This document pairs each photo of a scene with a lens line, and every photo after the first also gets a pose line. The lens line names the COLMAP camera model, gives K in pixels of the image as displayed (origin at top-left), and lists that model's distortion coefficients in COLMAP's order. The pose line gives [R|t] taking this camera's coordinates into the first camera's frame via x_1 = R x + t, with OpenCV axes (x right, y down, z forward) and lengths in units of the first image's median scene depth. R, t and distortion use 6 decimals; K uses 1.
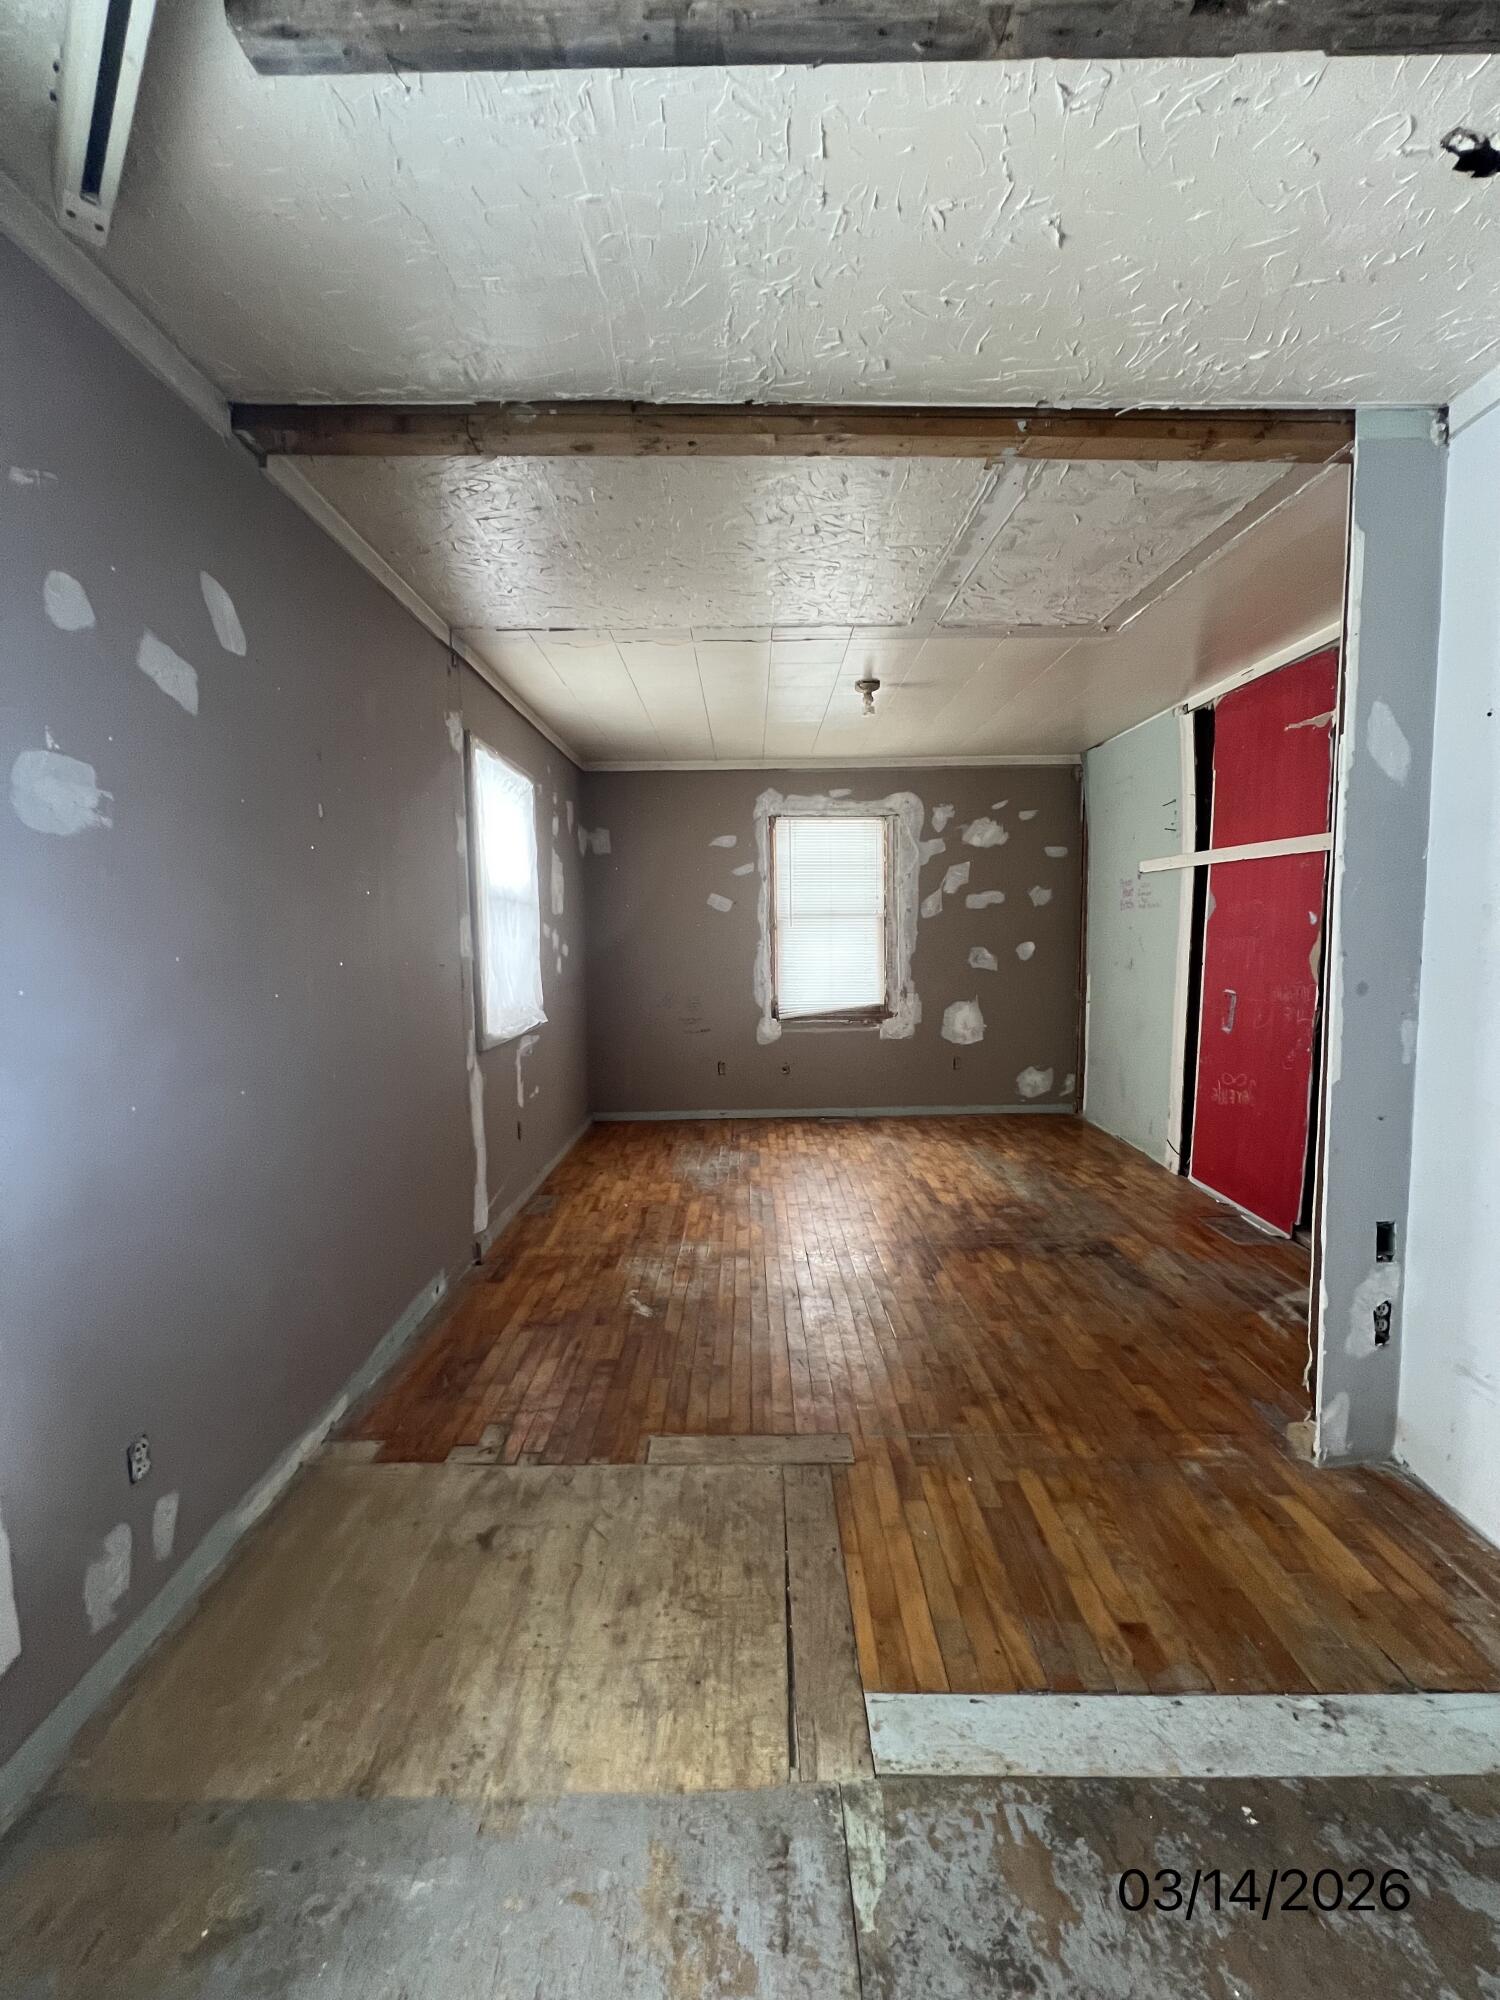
lens RADIAL K [[796.7, 0, 752.6], [0, 796.7, 996.7], [0, 0, 1]] dist [0.001420, -0.000786]
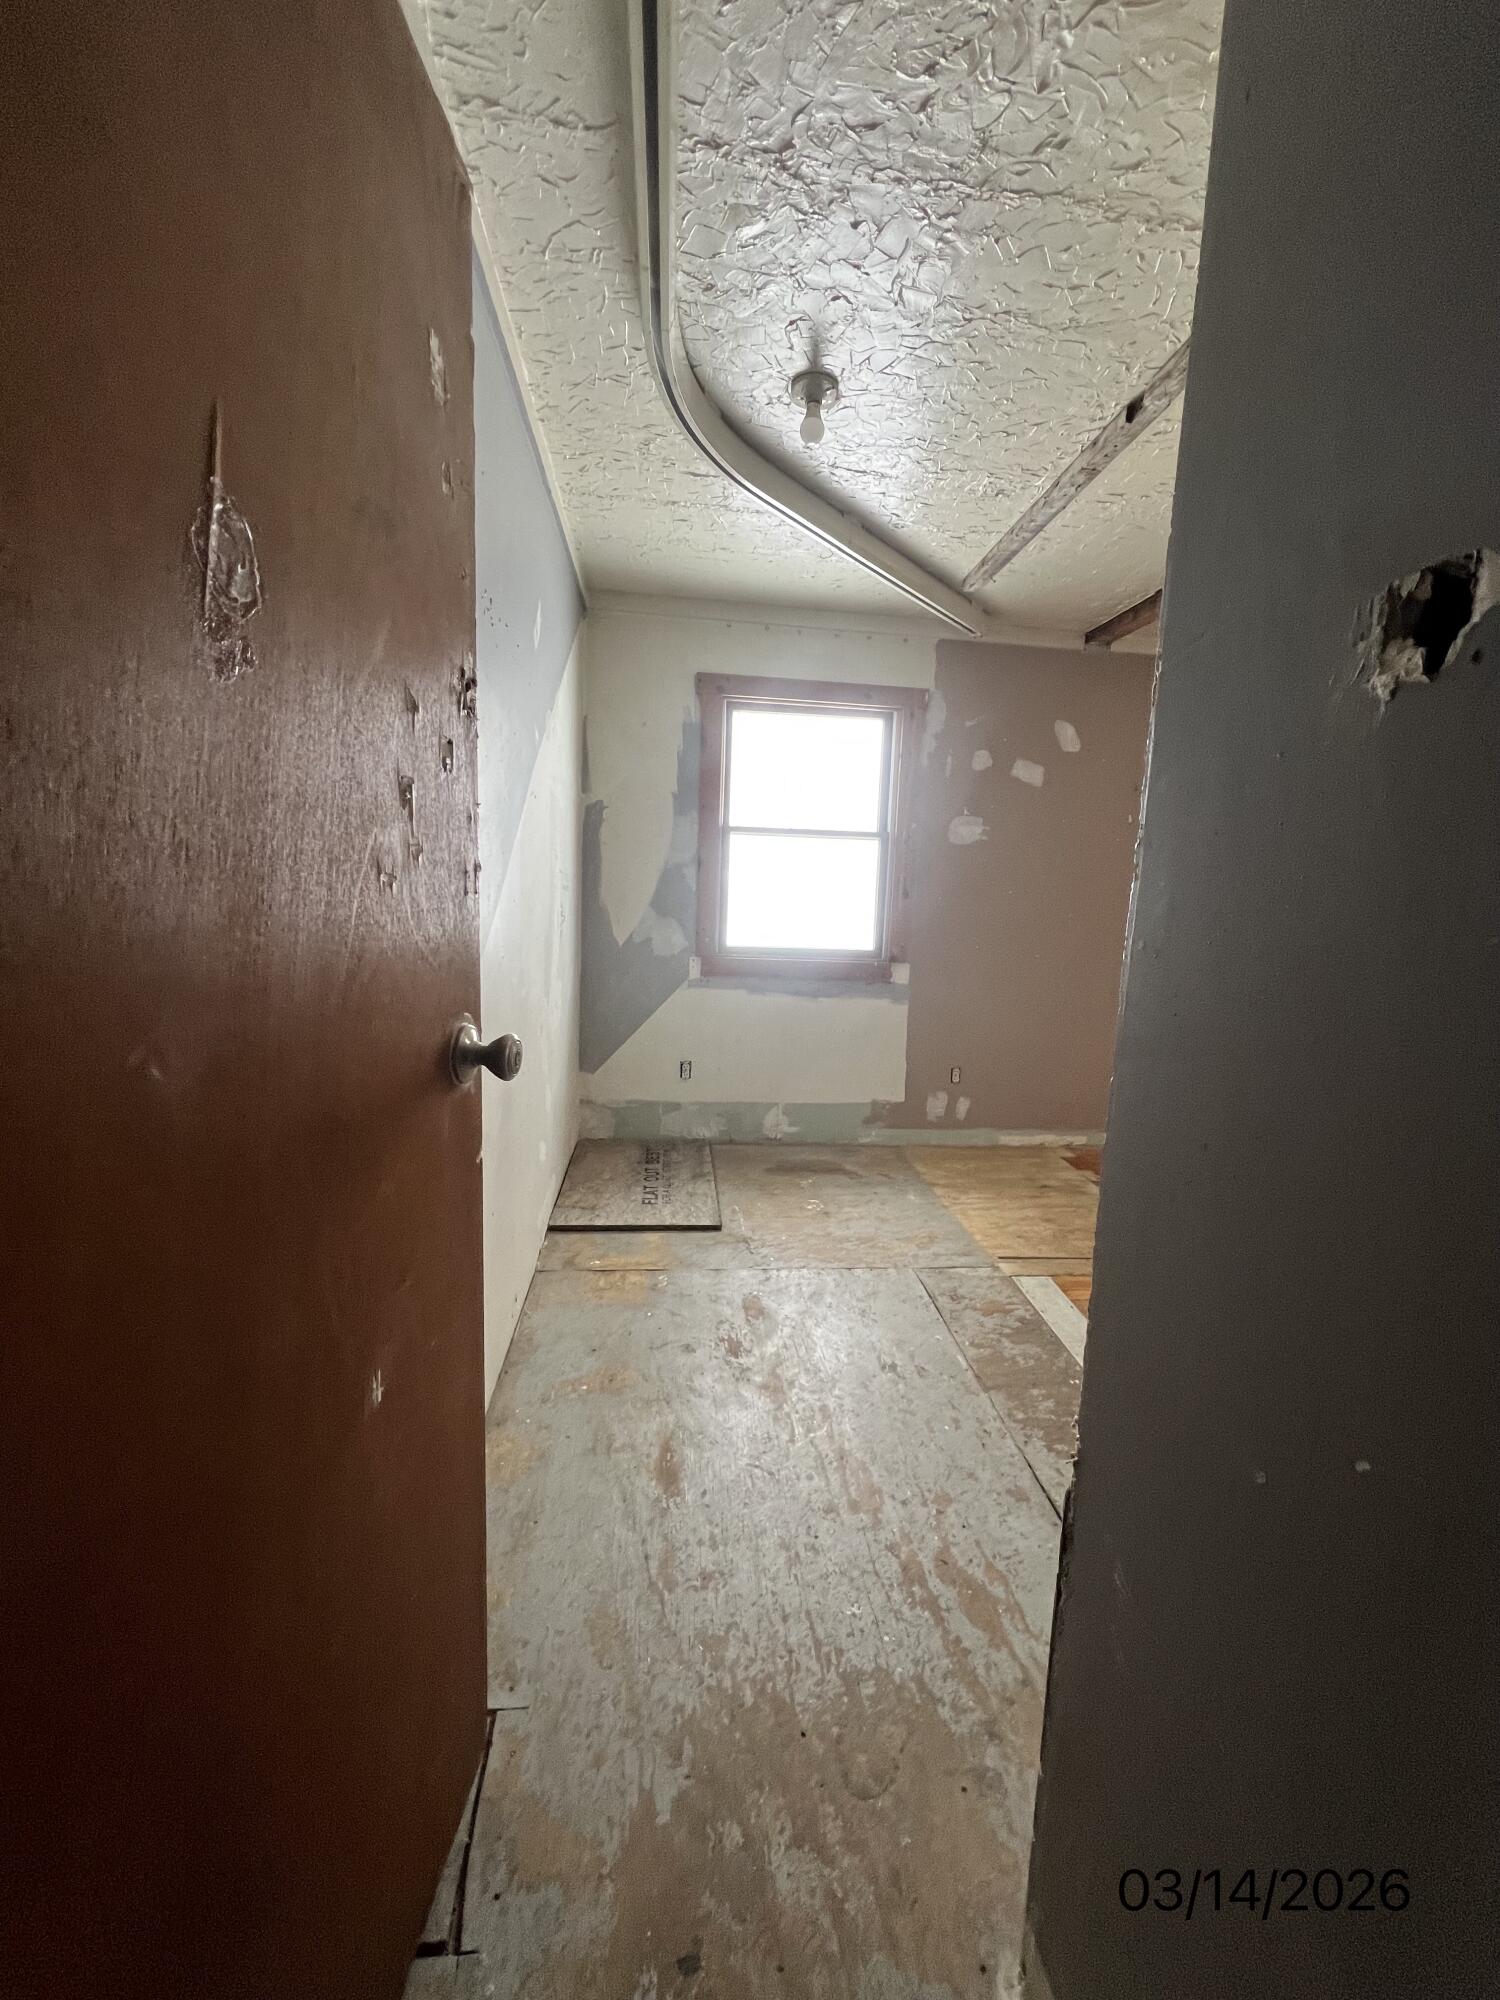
lens RADIAL K [[796.7, 0, 752.2], [0, 796.7, 995.0], [0, 0, 1]] dist [0.001420, -0.000786]
pose [[0.089495, 0.159725, -0.983096, 1.944164], [-0.123305, 0.981241, 0.148198, -0.003164], [0.988325, 0.107958, 0.107511, -0.004267]]
